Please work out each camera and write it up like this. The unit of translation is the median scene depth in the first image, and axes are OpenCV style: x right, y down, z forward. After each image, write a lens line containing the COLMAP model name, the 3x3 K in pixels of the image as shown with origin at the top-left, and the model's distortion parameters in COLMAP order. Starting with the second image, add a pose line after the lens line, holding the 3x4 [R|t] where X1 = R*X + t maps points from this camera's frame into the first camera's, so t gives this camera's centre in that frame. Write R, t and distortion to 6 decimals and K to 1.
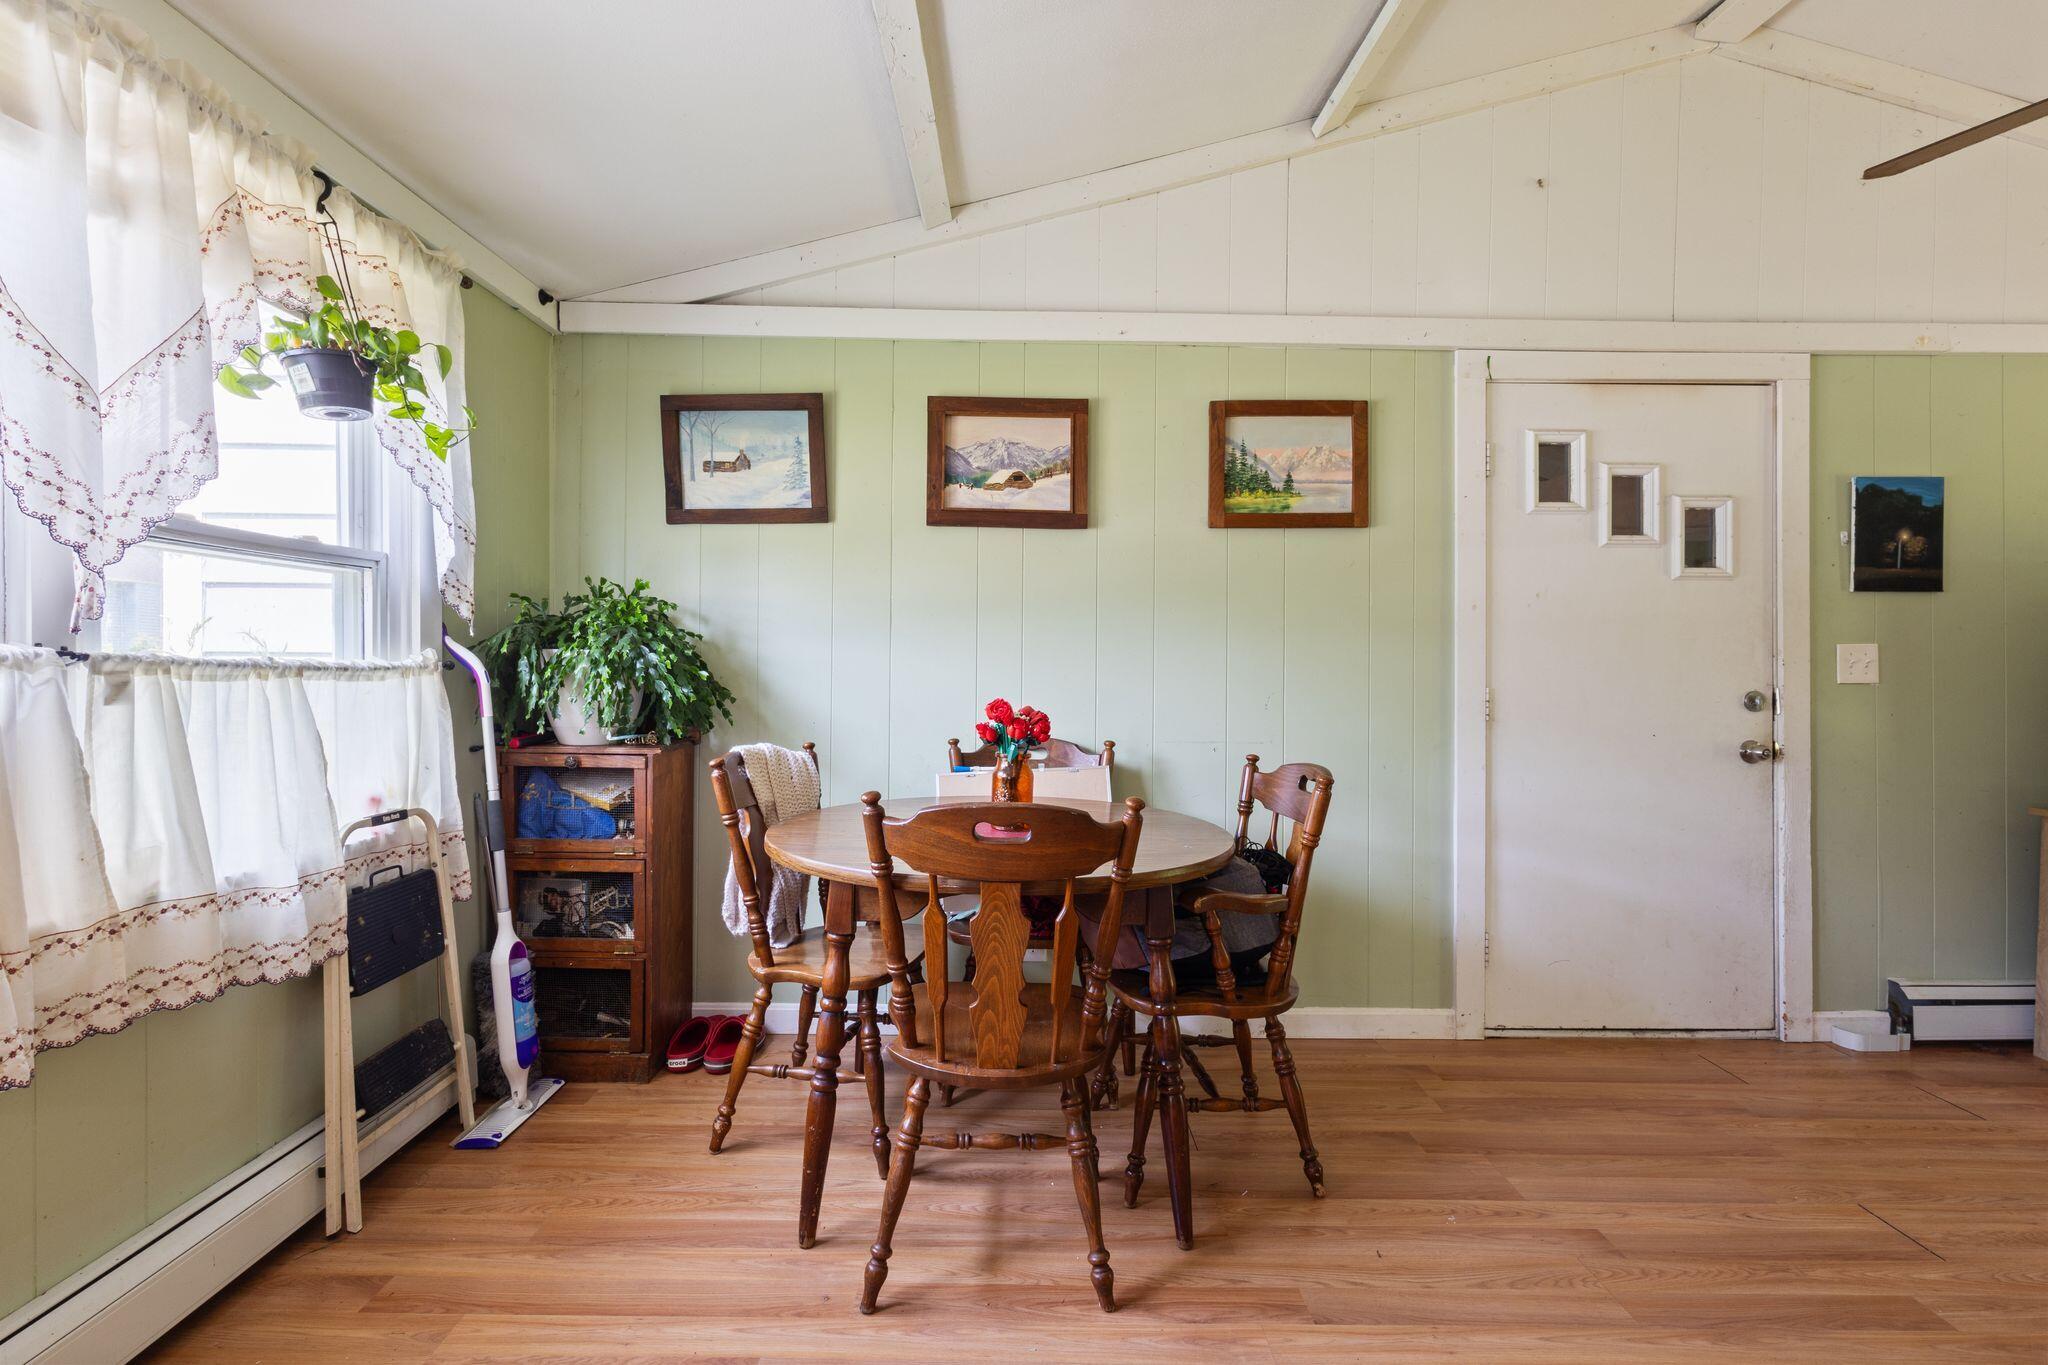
lens RADIAL K [[946.6, 0, 1021.8], [0, 946.6, 677.2], [0, 0, 1]] dist [0.000568, -0.000246]
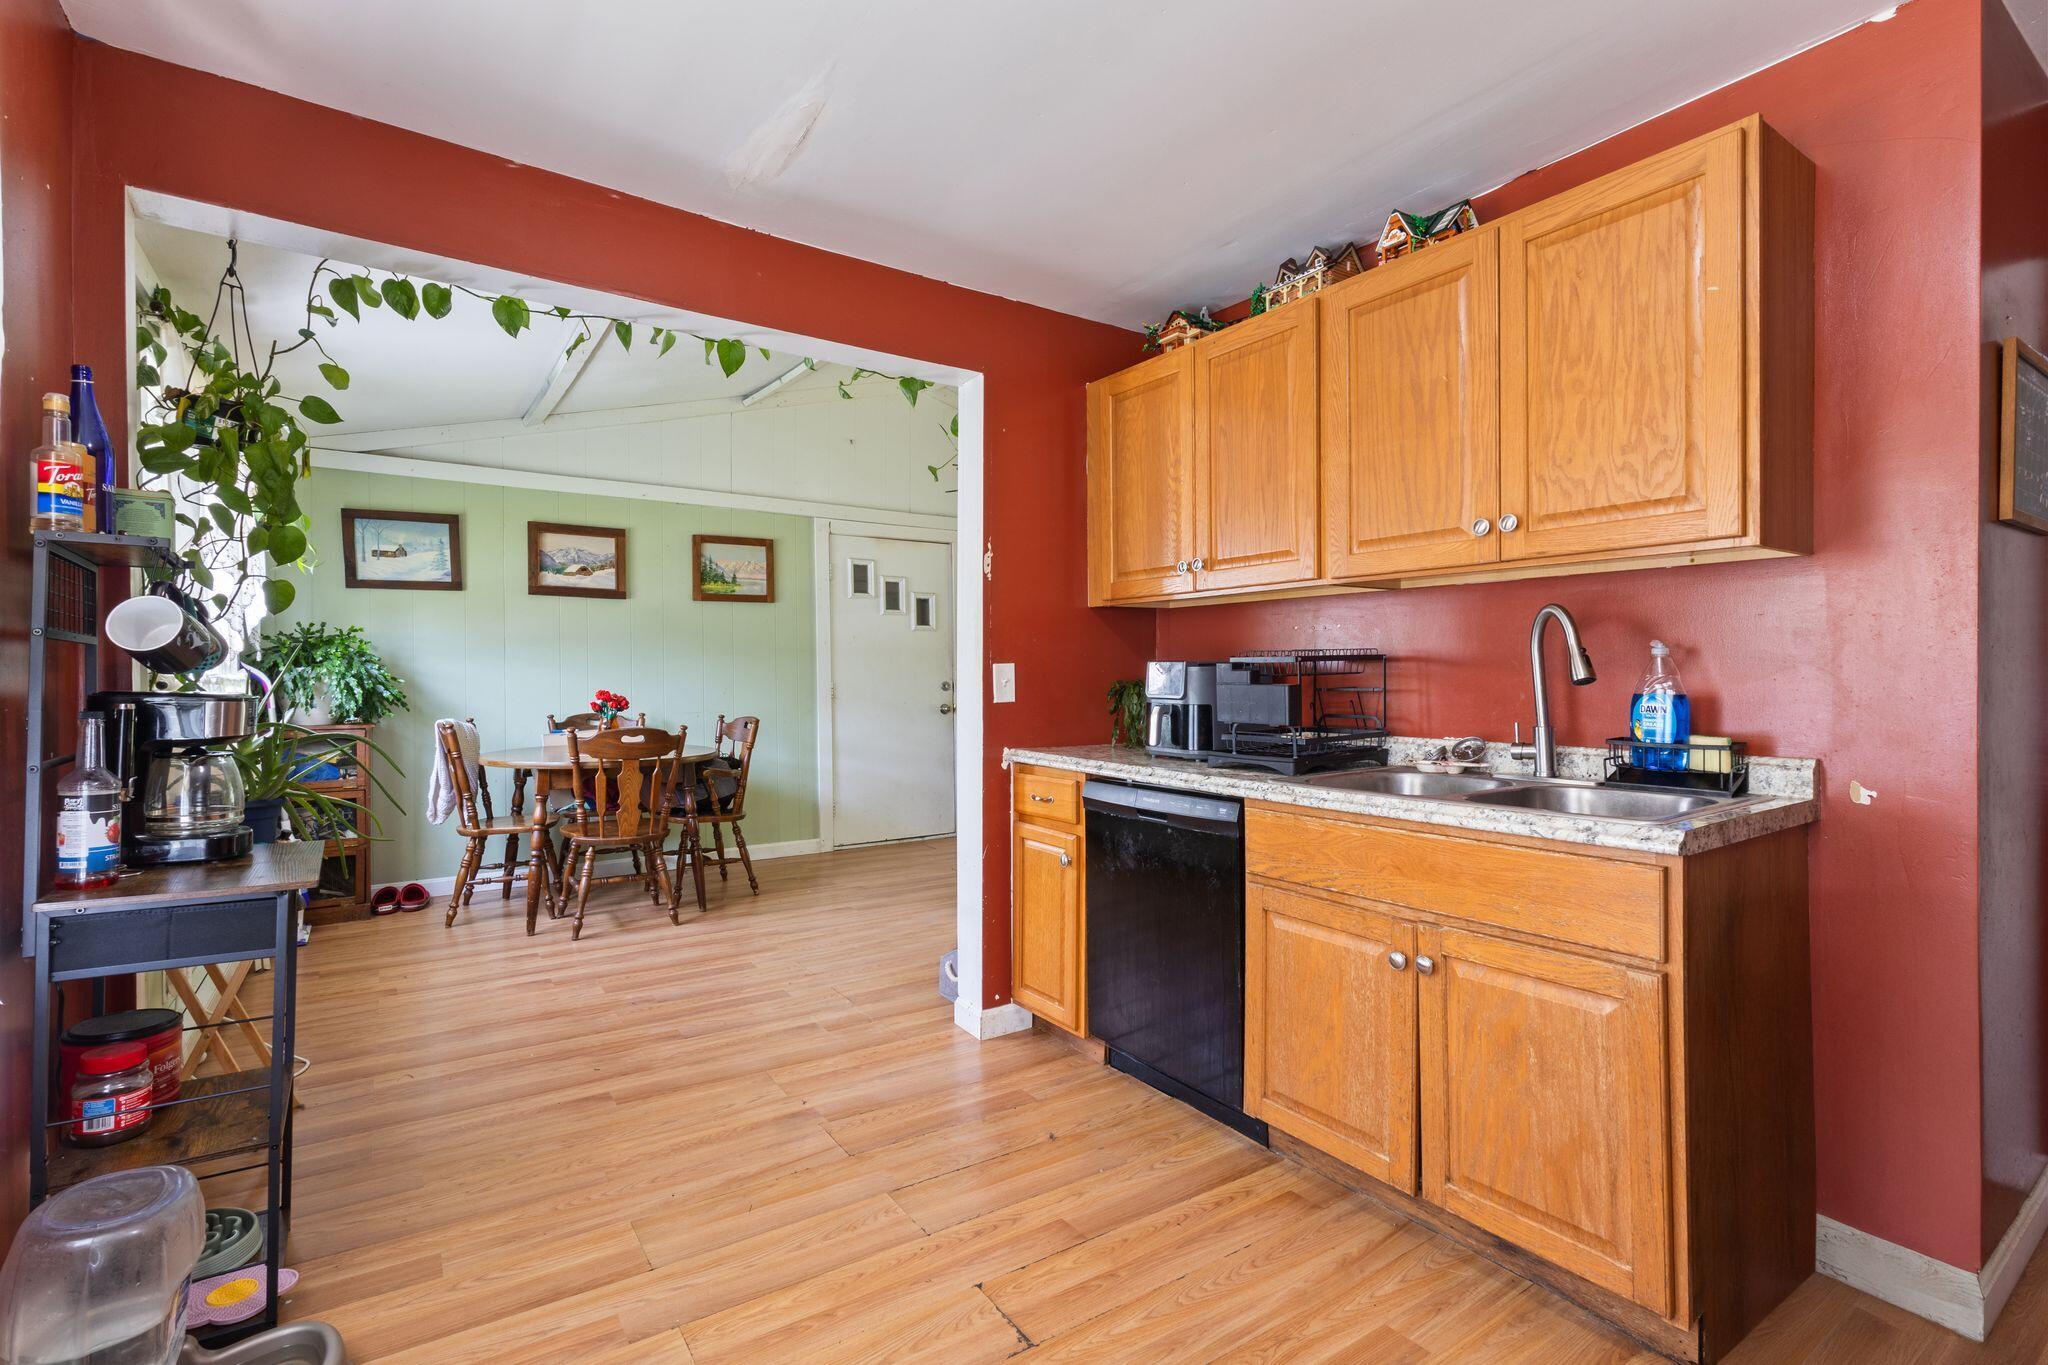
lens RADIAL K [[946.6, 0, 1021.8], [0, 946.6, 677.2], [0, 0, 1]] dist [0.000568, -0.000246]
pose [[0.831079, -0.014152, 0.555974, -0.316102], [0.016893, 0.999857, 0.000199, 0.007426], [-0.555898, 0.009226, 0.831199, -0.957332]]
